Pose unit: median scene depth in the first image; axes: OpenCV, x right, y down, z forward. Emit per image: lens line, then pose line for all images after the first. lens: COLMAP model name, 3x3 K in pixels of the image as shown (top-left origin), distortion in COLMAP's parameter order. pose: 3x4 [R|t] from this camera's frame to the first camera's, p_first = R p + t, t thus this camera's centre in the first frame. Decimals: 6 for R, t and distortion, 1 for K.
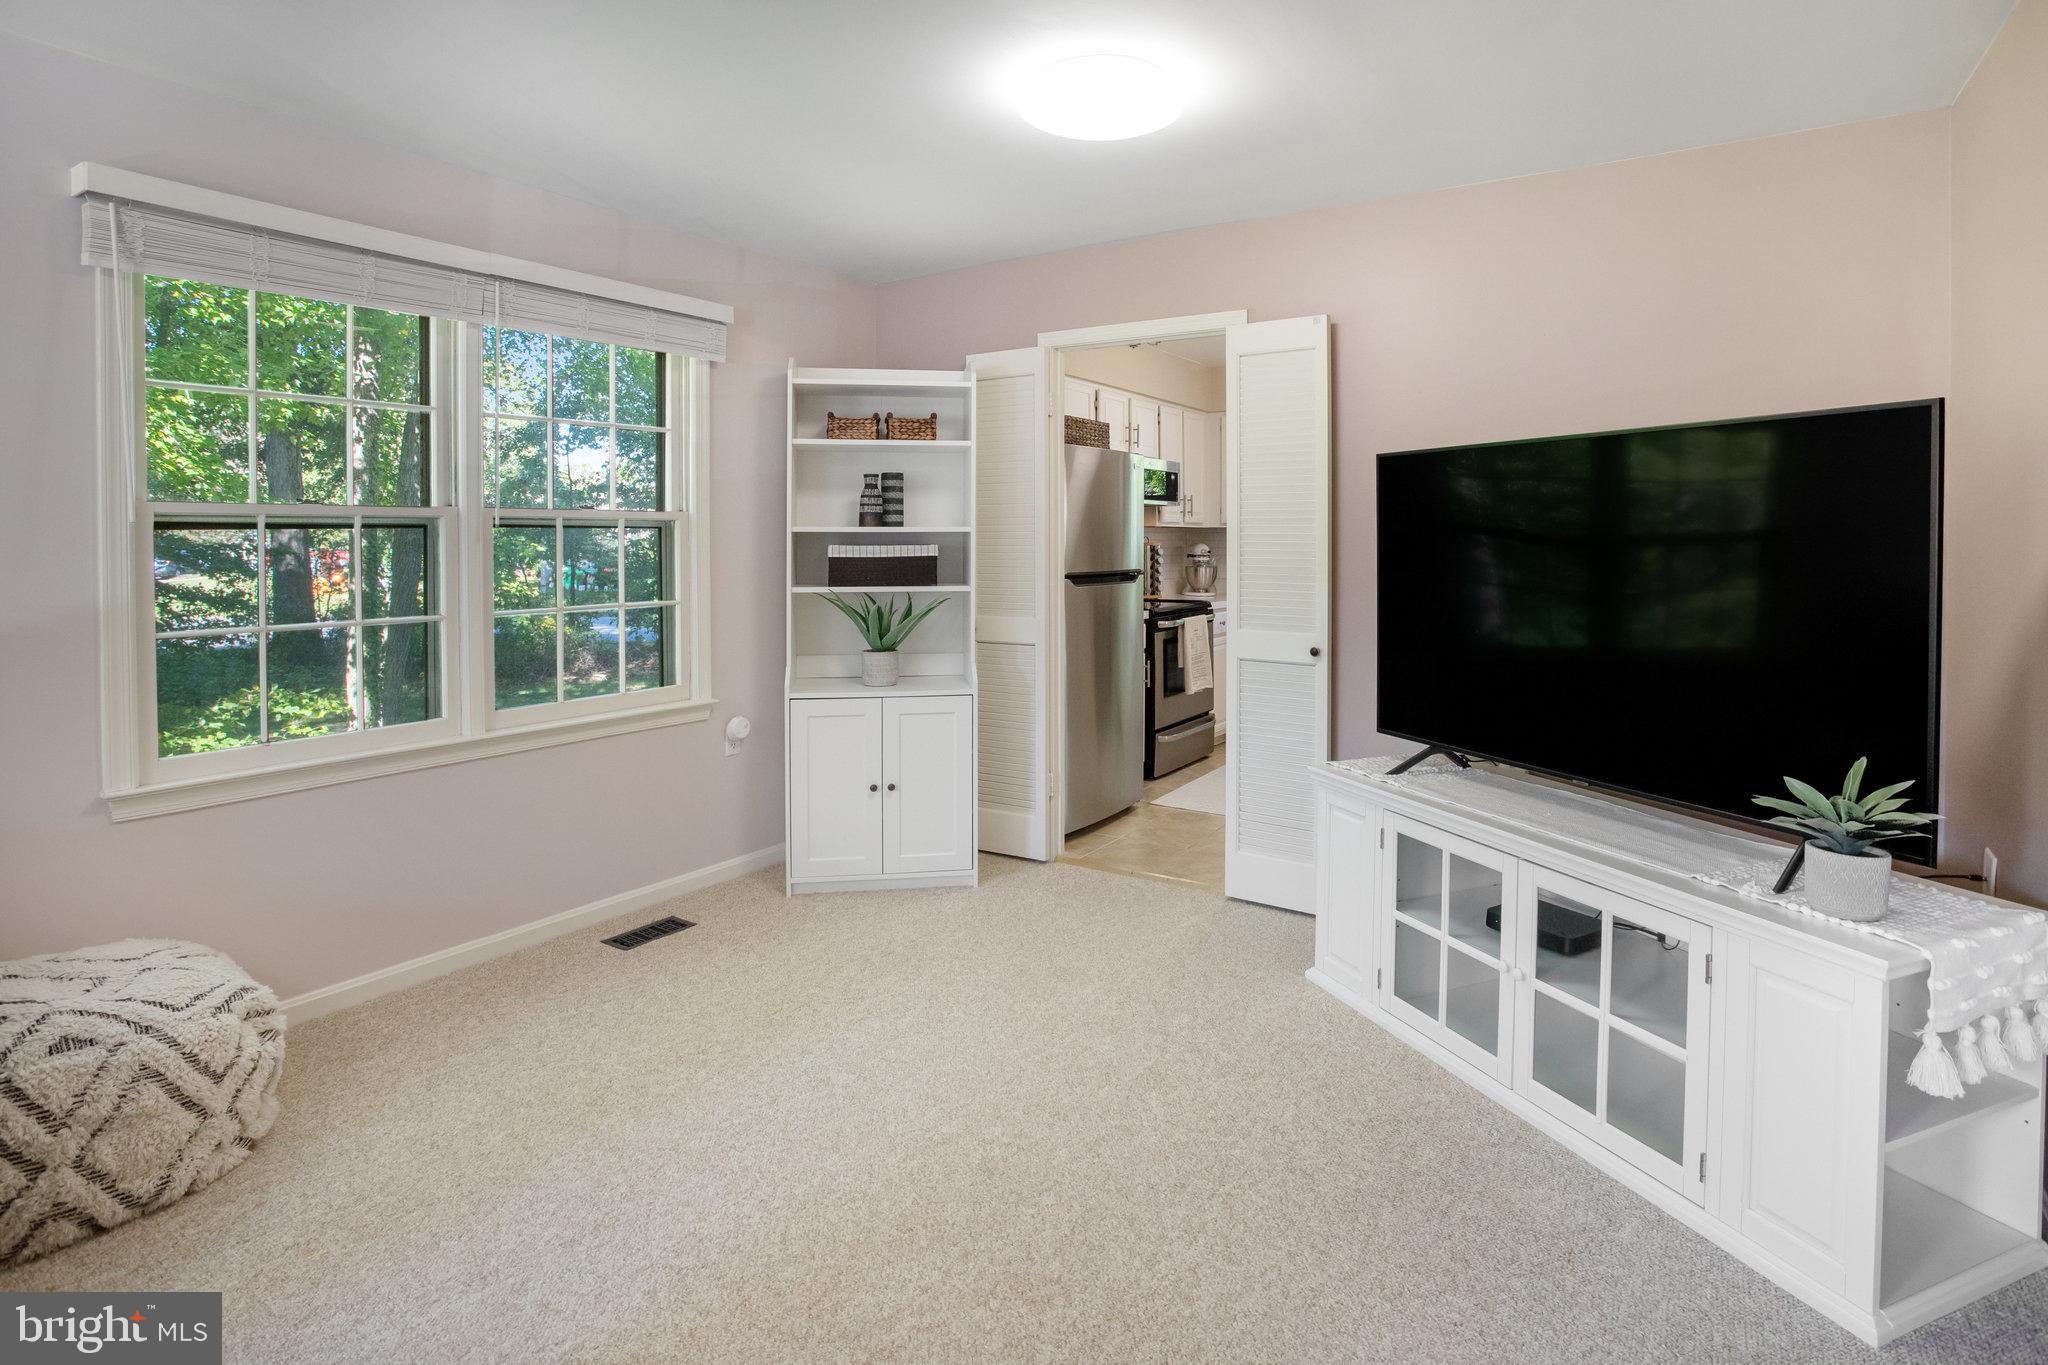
lens RADIAL K [[1066.8, 0, 1075.0], [0, 1066.8, 575.4], [0, 0, 1]] dist [-0.075000, 0.029714]
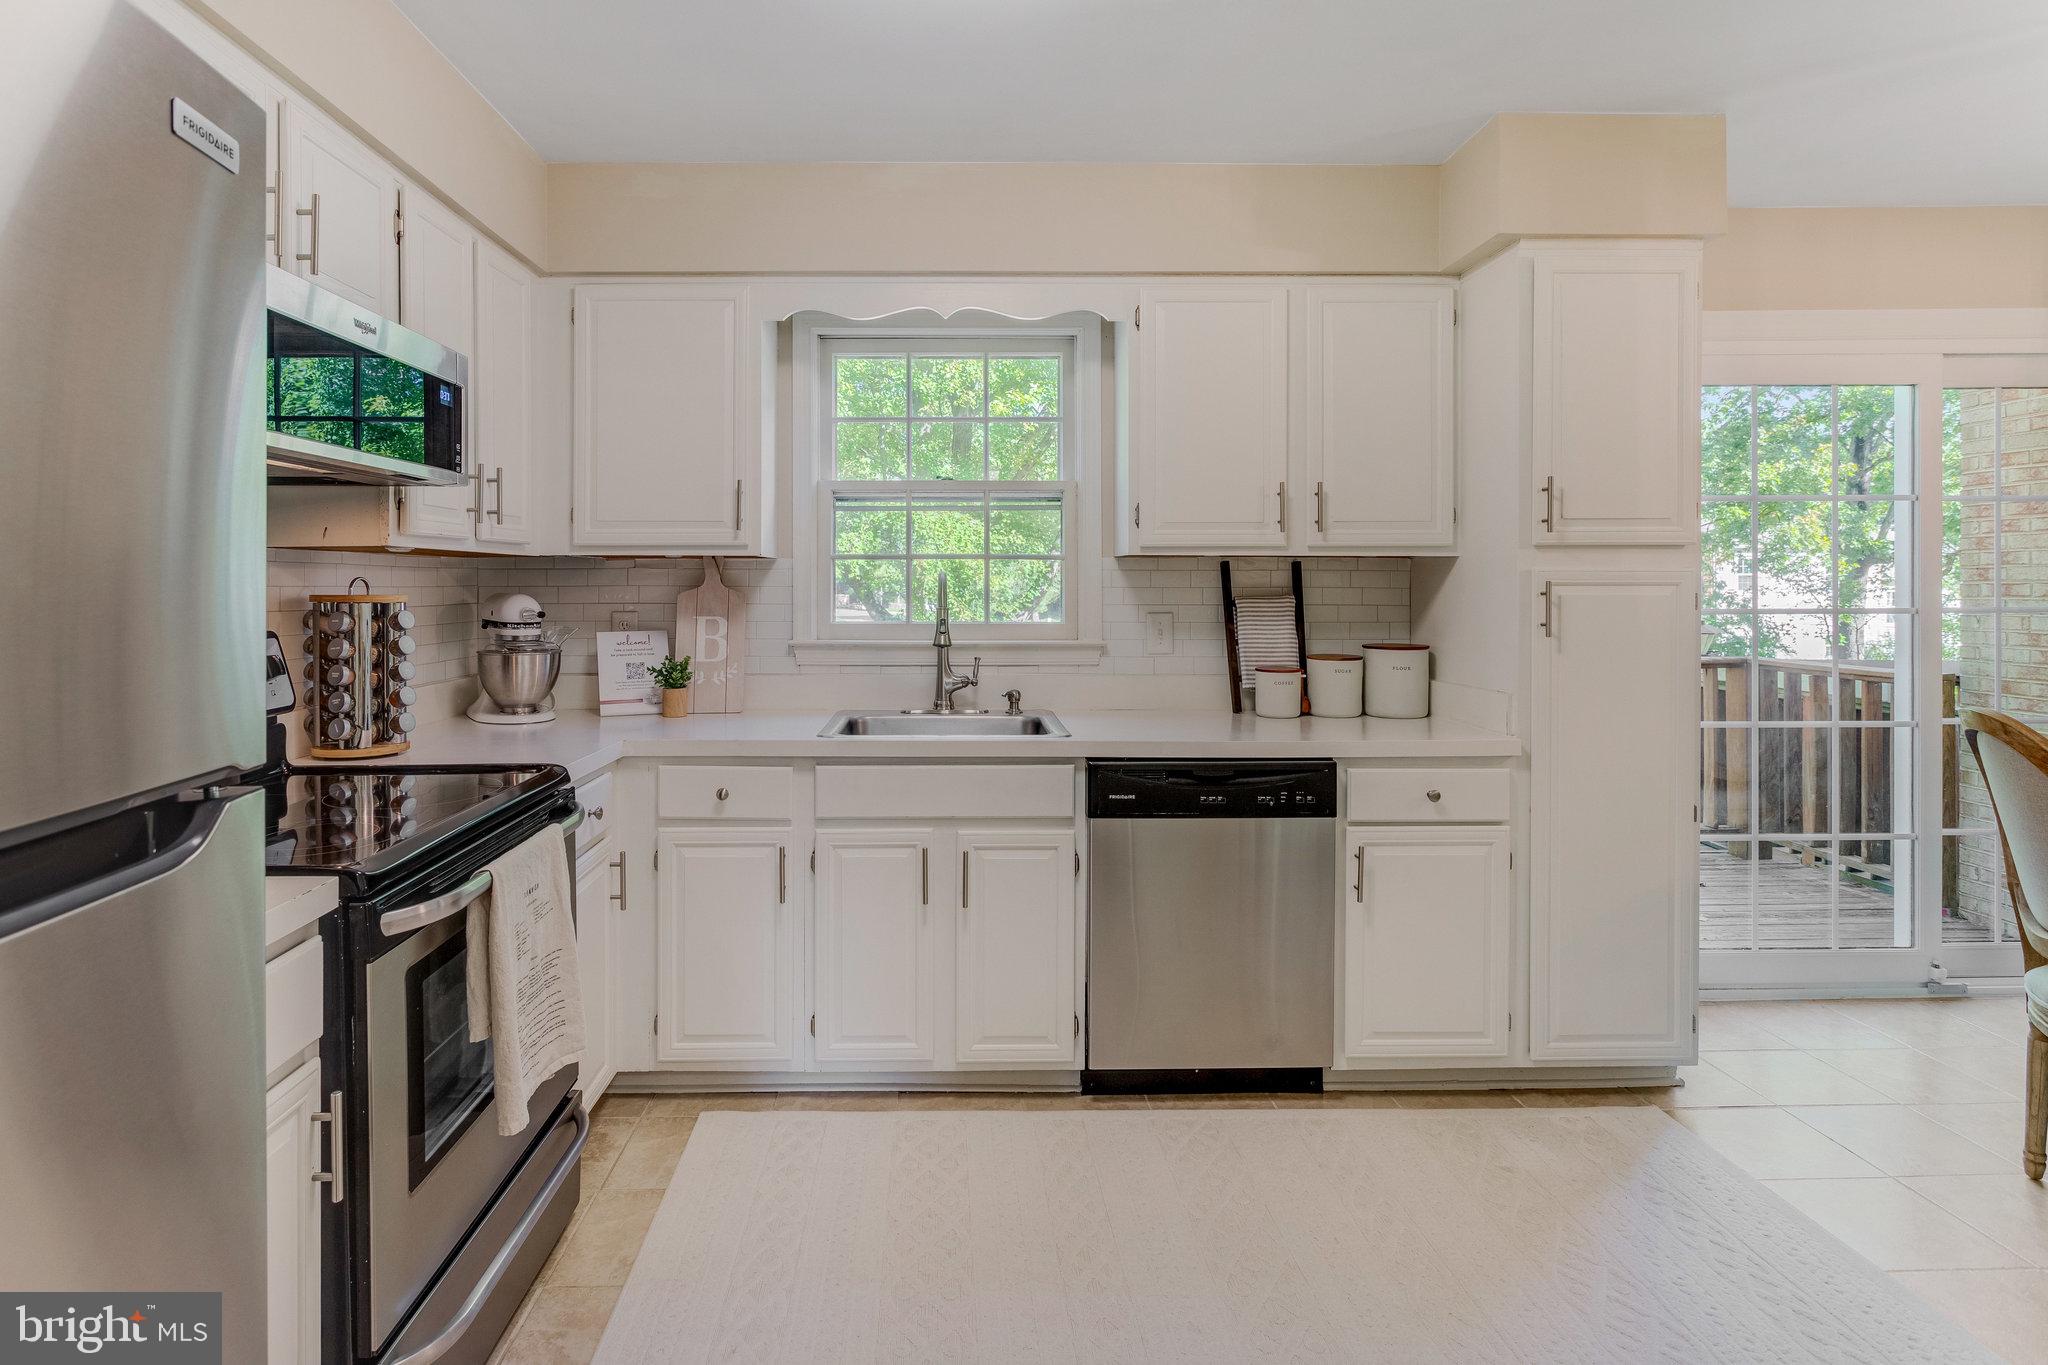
lens RADIAL K [[1080.0, 0, 946.0], [0, 1080.0, 590.4], [0, 0, 1]] dist [-0.002247, 0.000009]
pose [[0.863718, 0.000320, 0.503976, 0.088160], [0.012867, 0.999660, -0.022687, -0.035082], [-0.503812, 0.026080, 0.863420, 0.973255]]
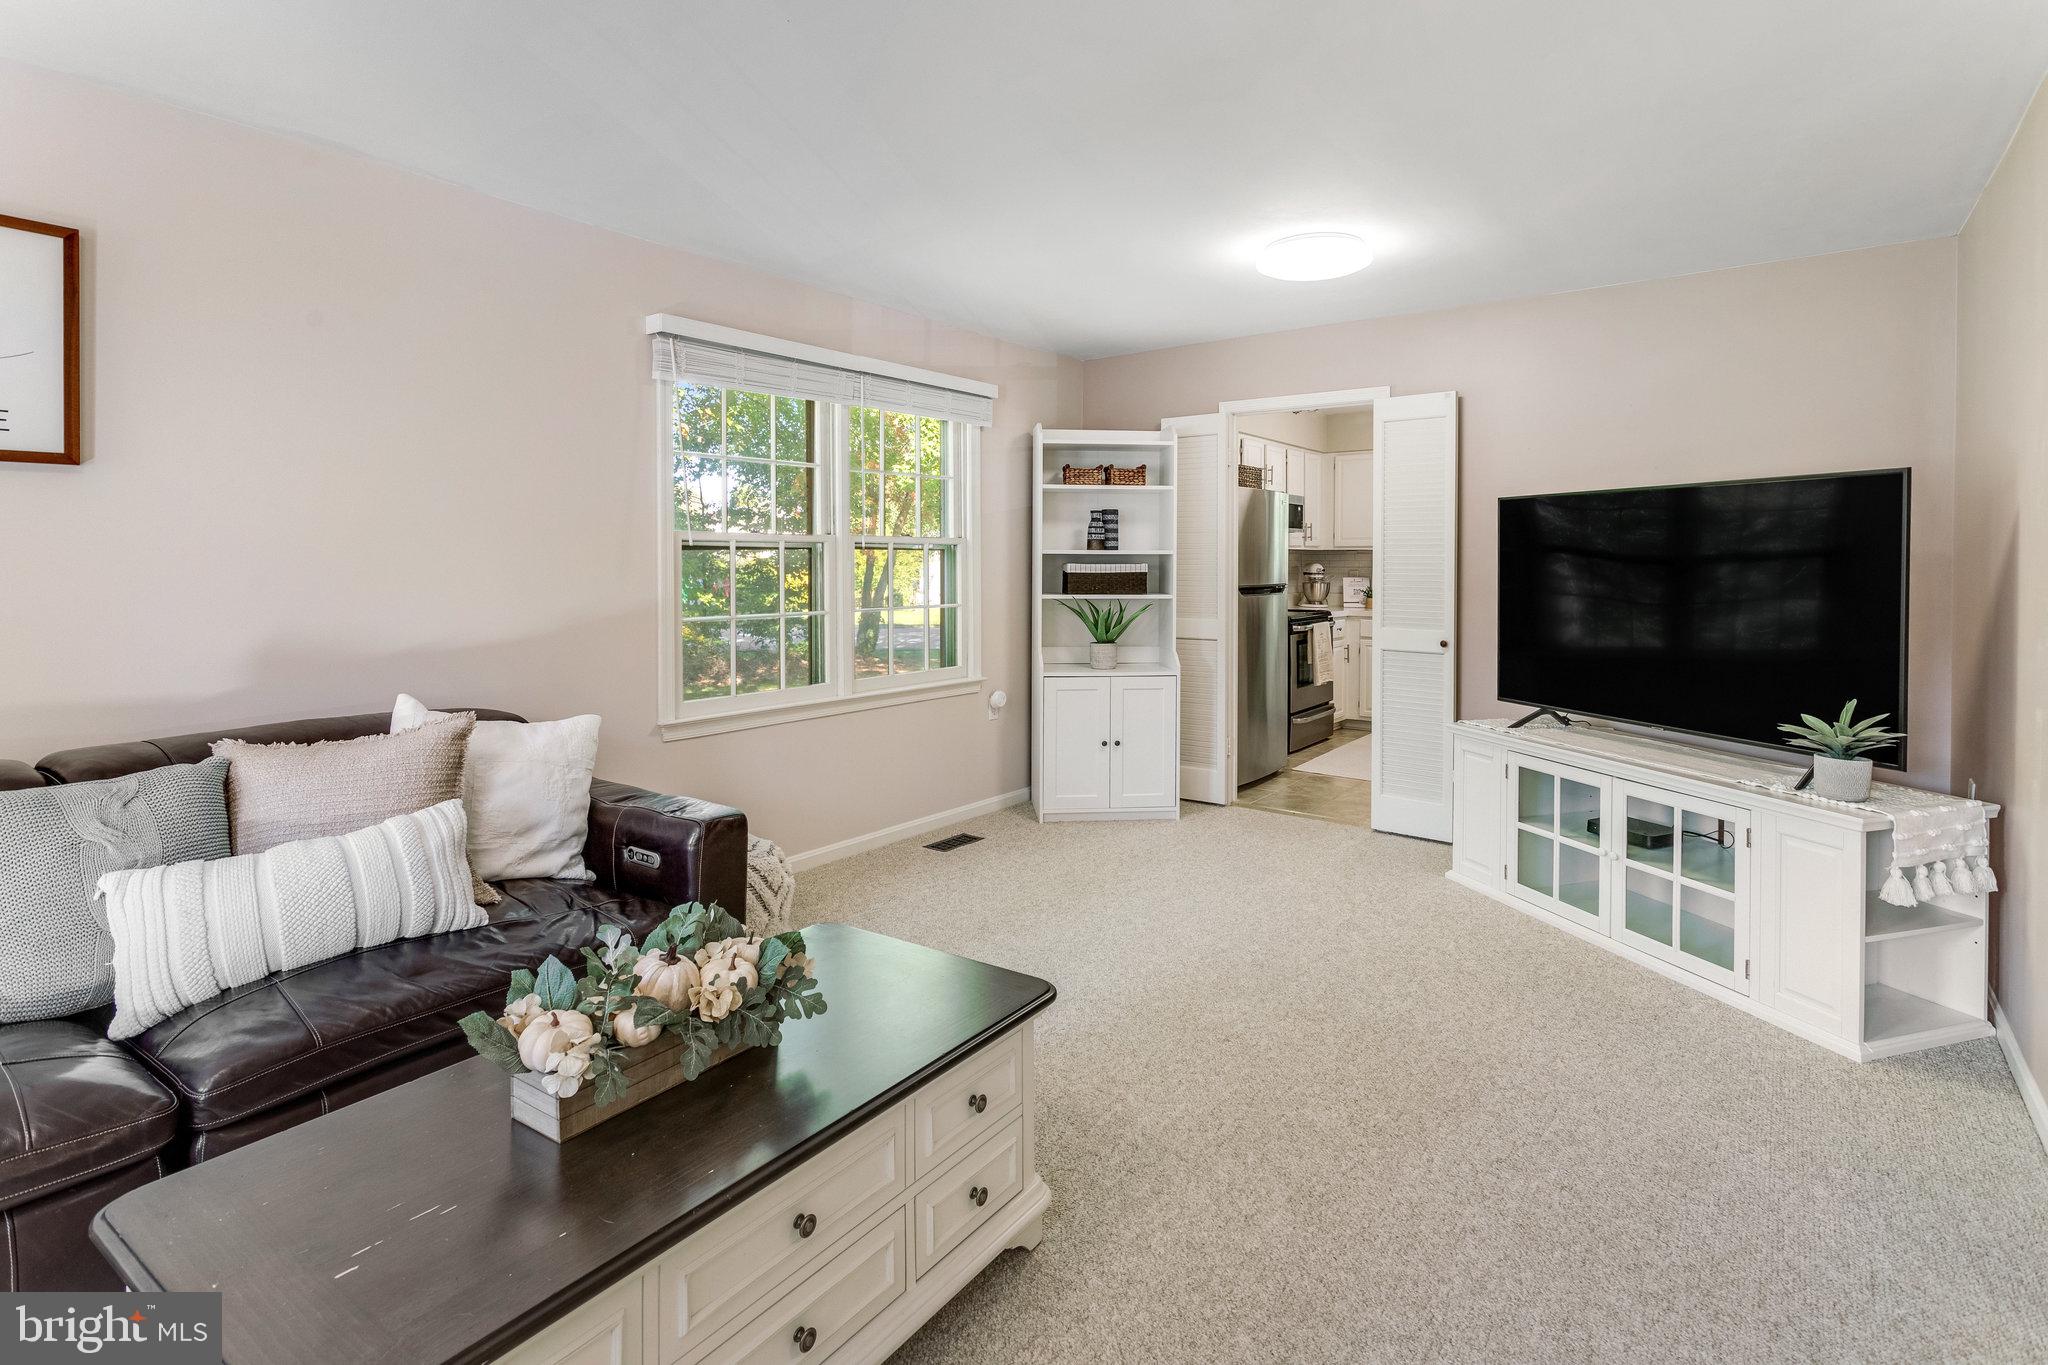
lens RADIAL K [[1015.7, 0, 1057.3], [0, 1015.7, 596.3], [0, 0, 1]] dist [0.001564, 0.000556]
pose [[0.996617, 0.004558, -0.082065, -0.134801], [-0.004427, 0.999989, 0.001776, 0.010532], [0.082072, -0.001406, 0.996625, -0.274746]]
